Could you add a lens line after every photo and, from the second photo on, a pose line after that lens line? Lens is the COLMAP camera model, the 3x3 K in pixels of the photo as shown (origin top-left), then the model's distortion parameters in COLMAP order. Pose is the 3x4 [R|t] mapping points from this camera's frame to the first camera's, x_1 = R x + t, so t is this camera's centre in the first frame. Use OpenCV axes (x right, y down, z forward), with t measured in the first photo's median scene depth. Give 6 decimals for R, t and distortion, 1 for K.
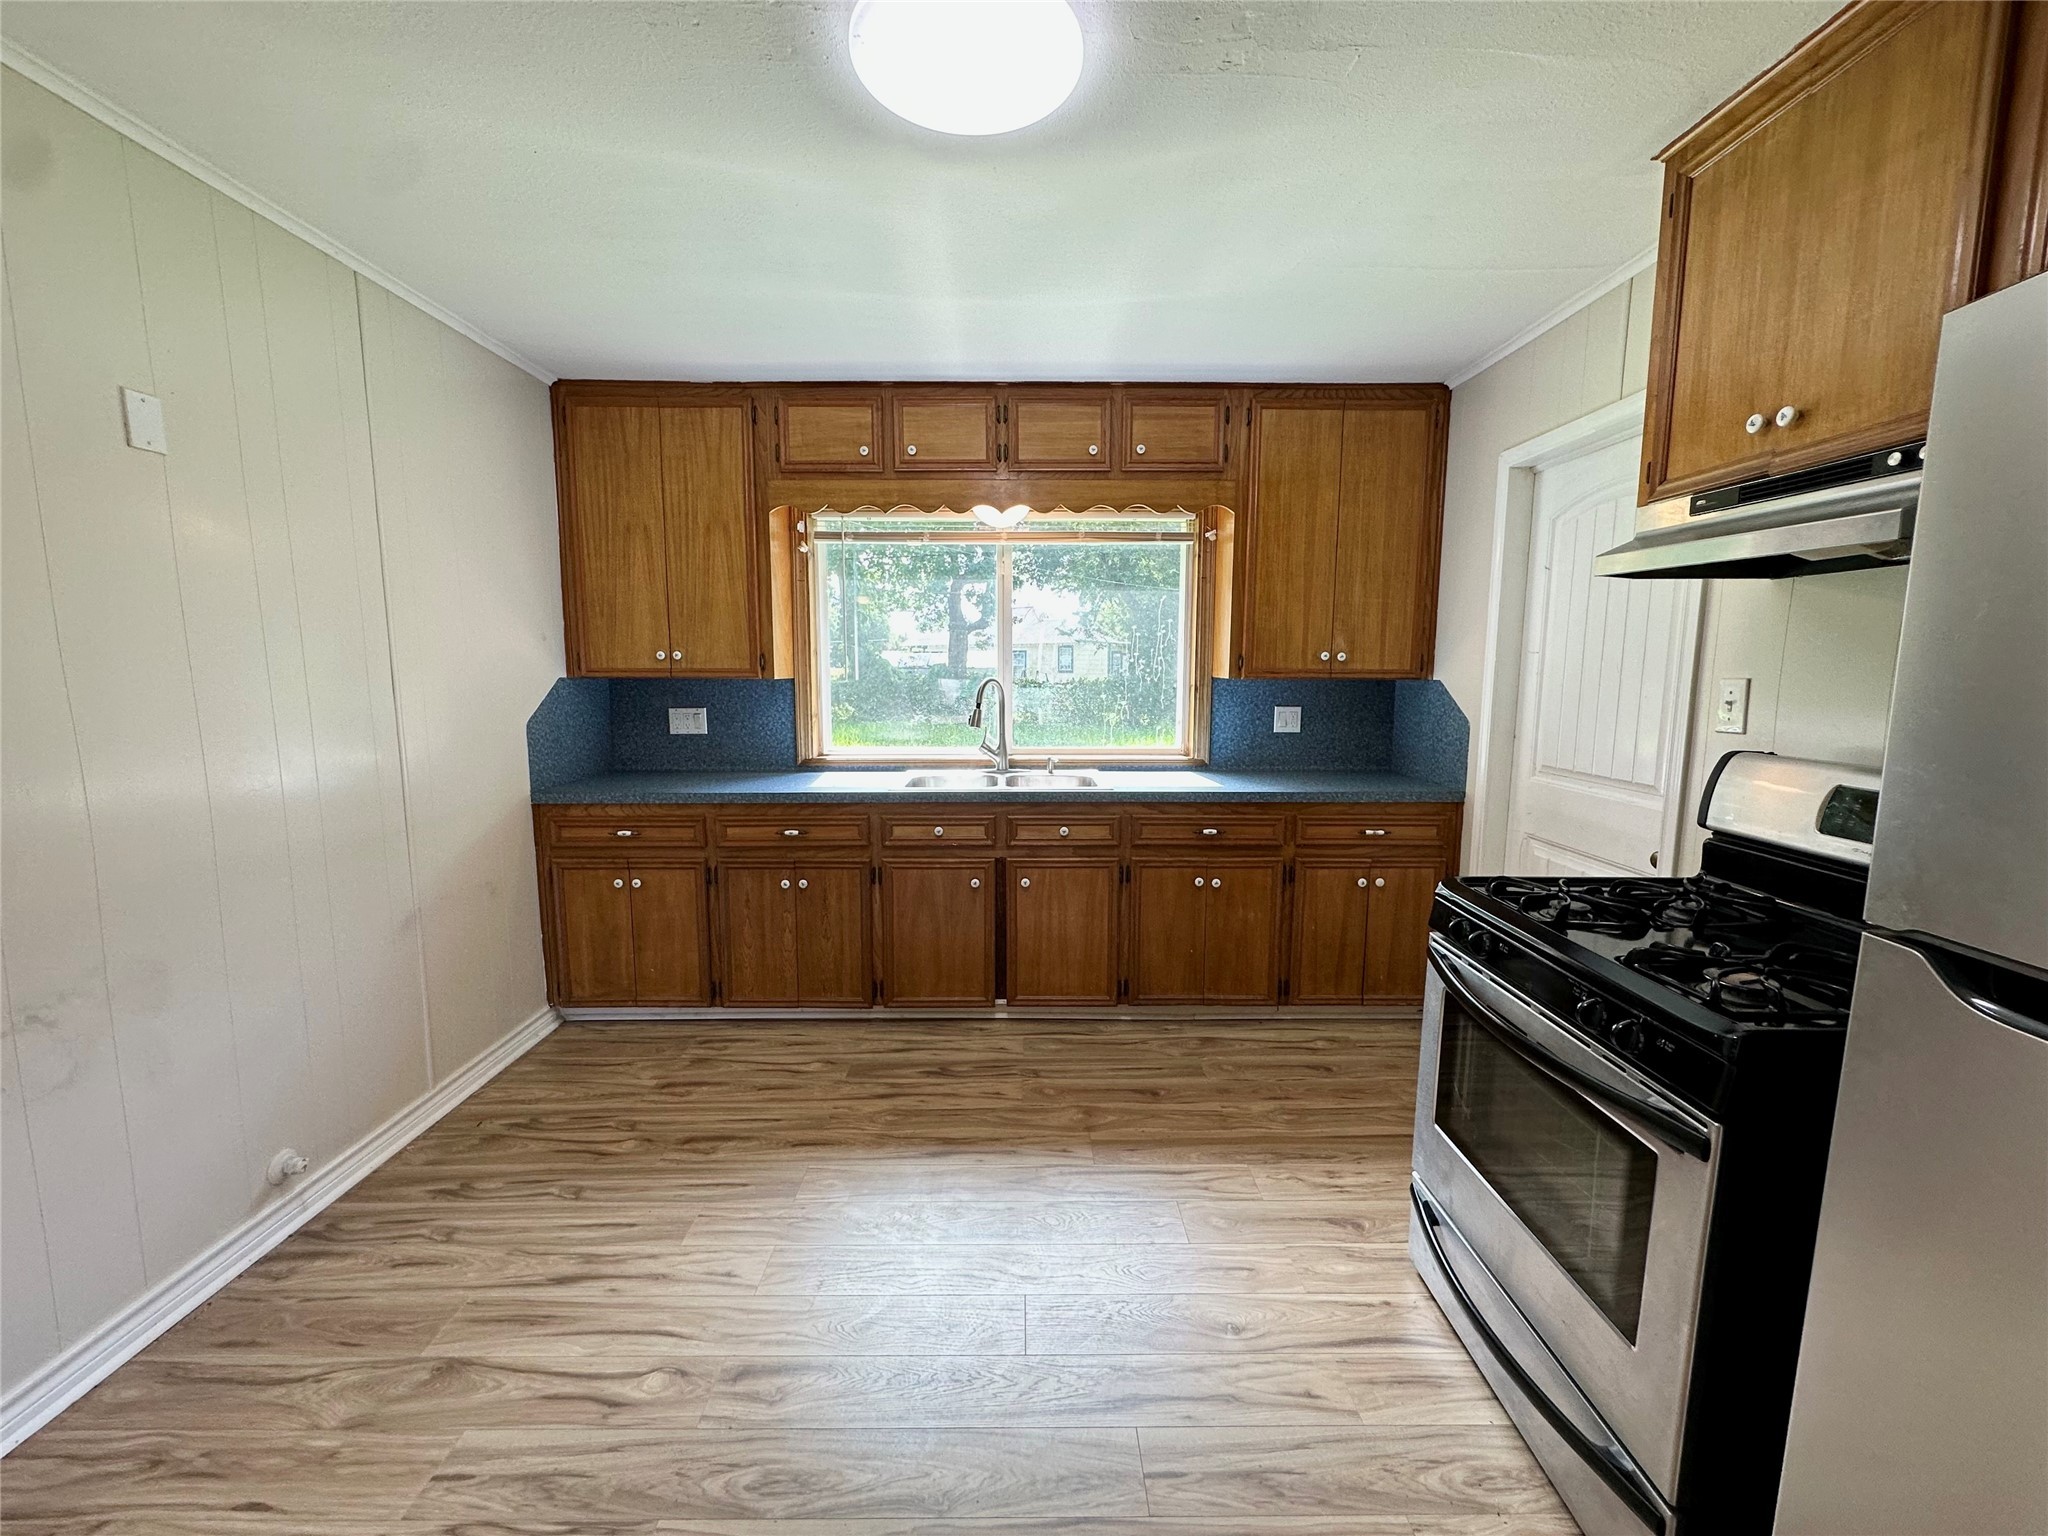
lens RADIAL K [[818.1, 0, 1026.9], [0, 818.1, 770.1], [0, 0, 1]] dist [-0.006453, 0.000009]
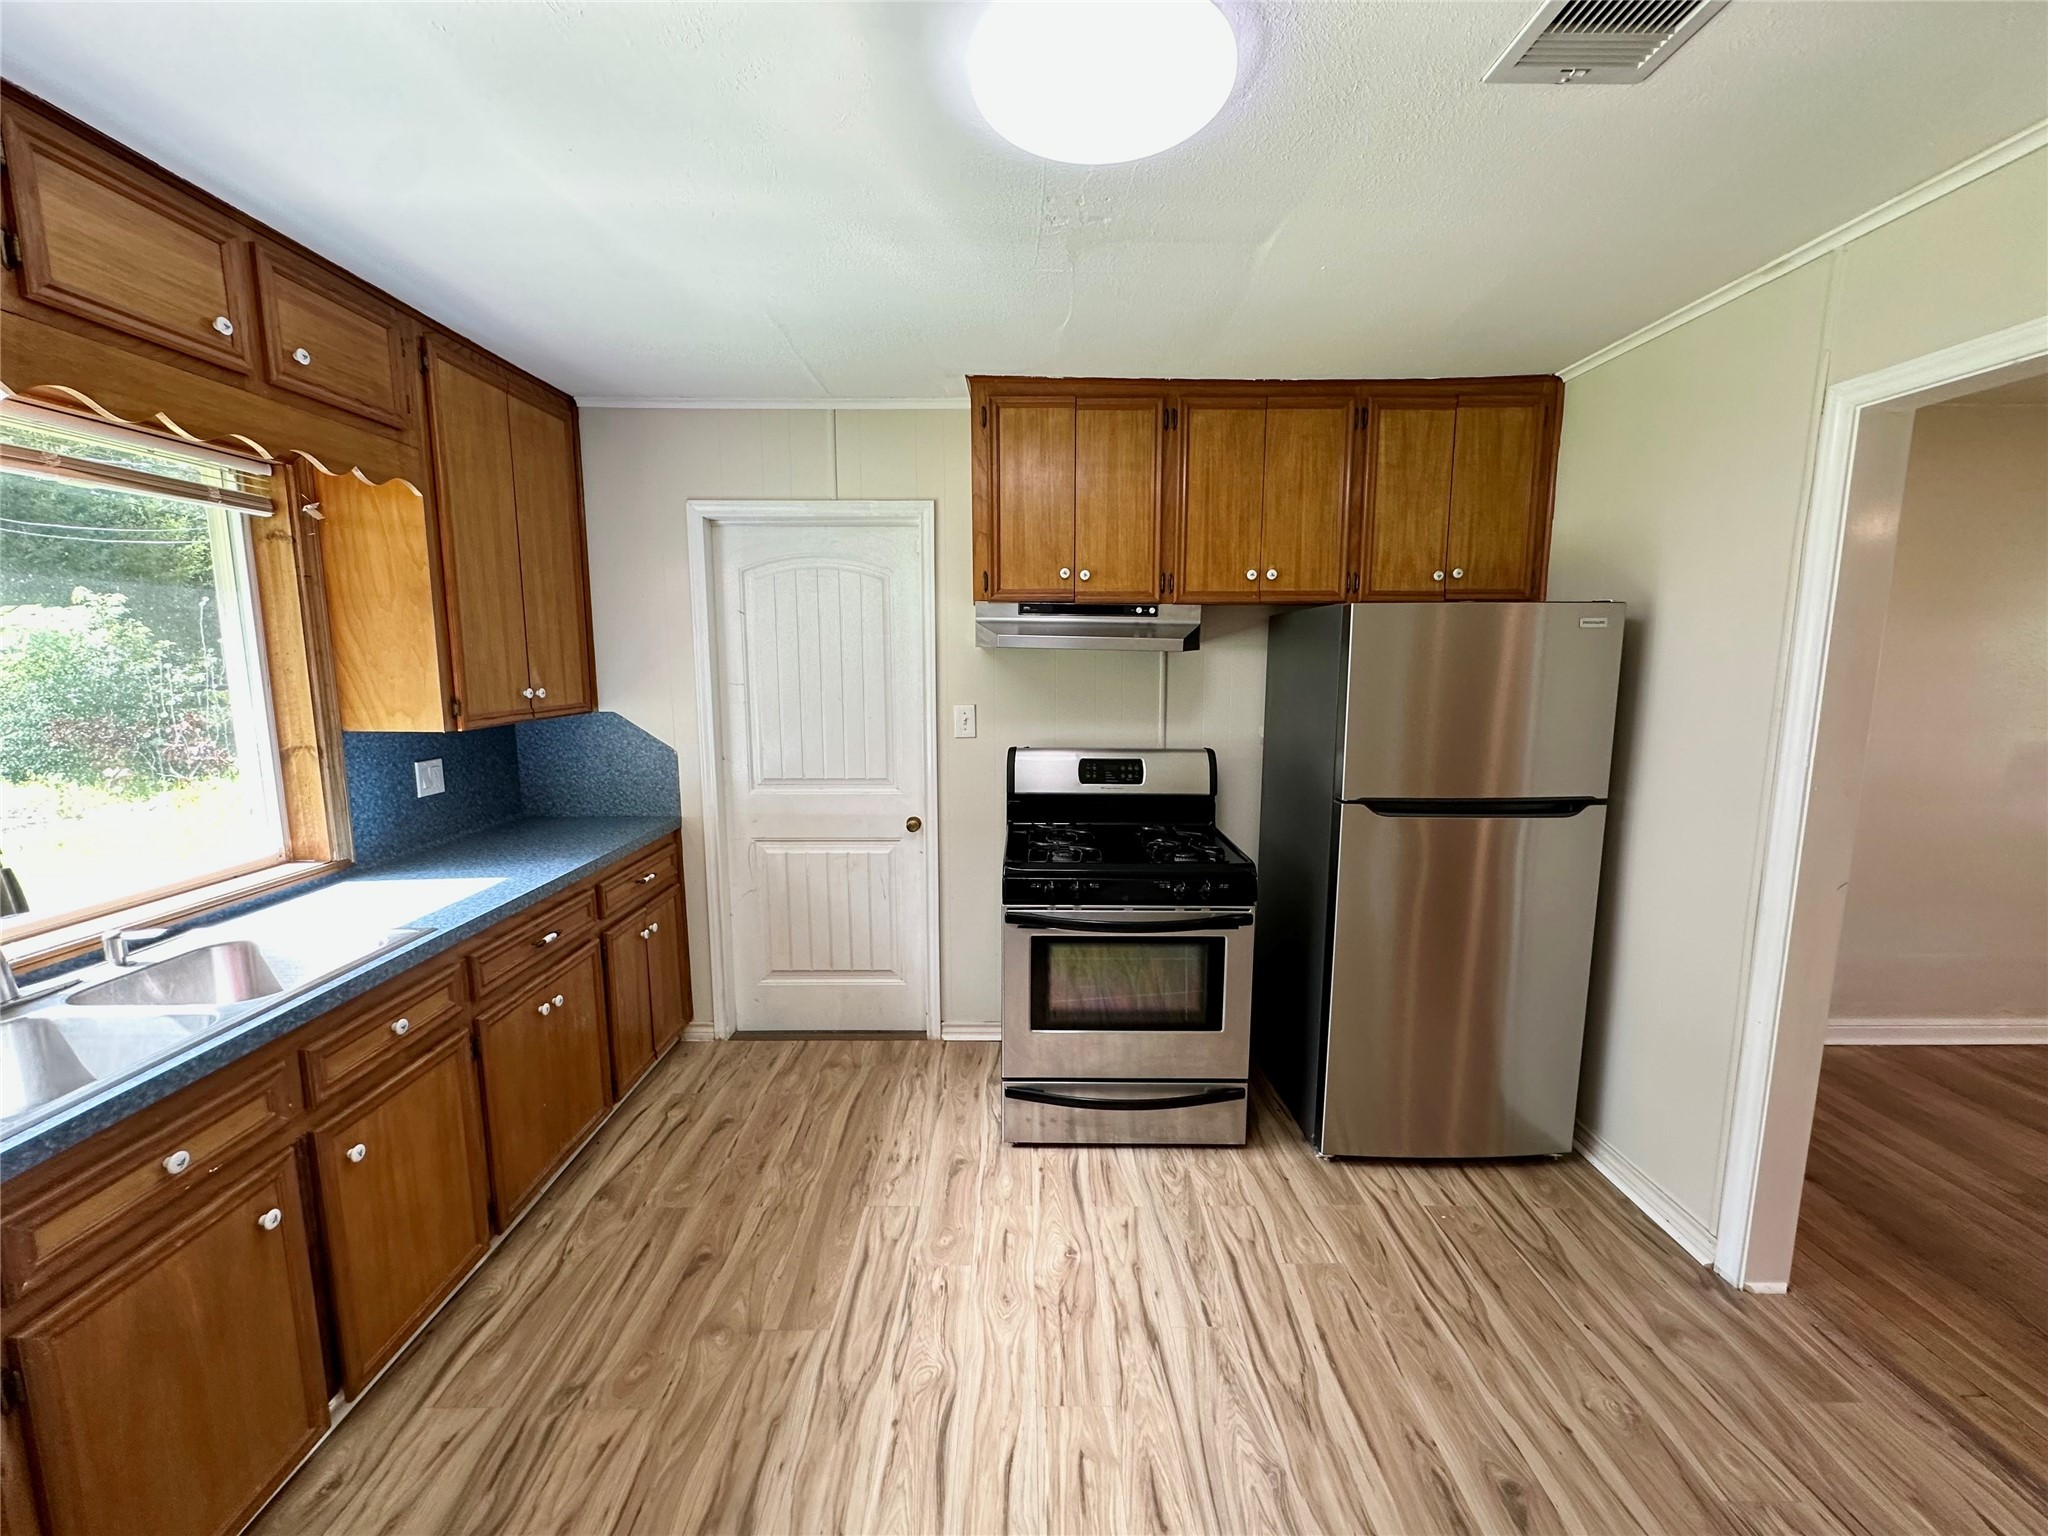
lens RADIAL K [[820.1, 0, 1024.0], [0, 820.1, 768.0], [0, 0, 1]] dist [-0.000446, 0.000182]
pose [[0.003761, -0.144455, 0.989504, -0.555580], [0.125959, 0.981698, 0.142837, -0.145978], [-0.992028, 0.124100, 0.021887, 0.601379]]
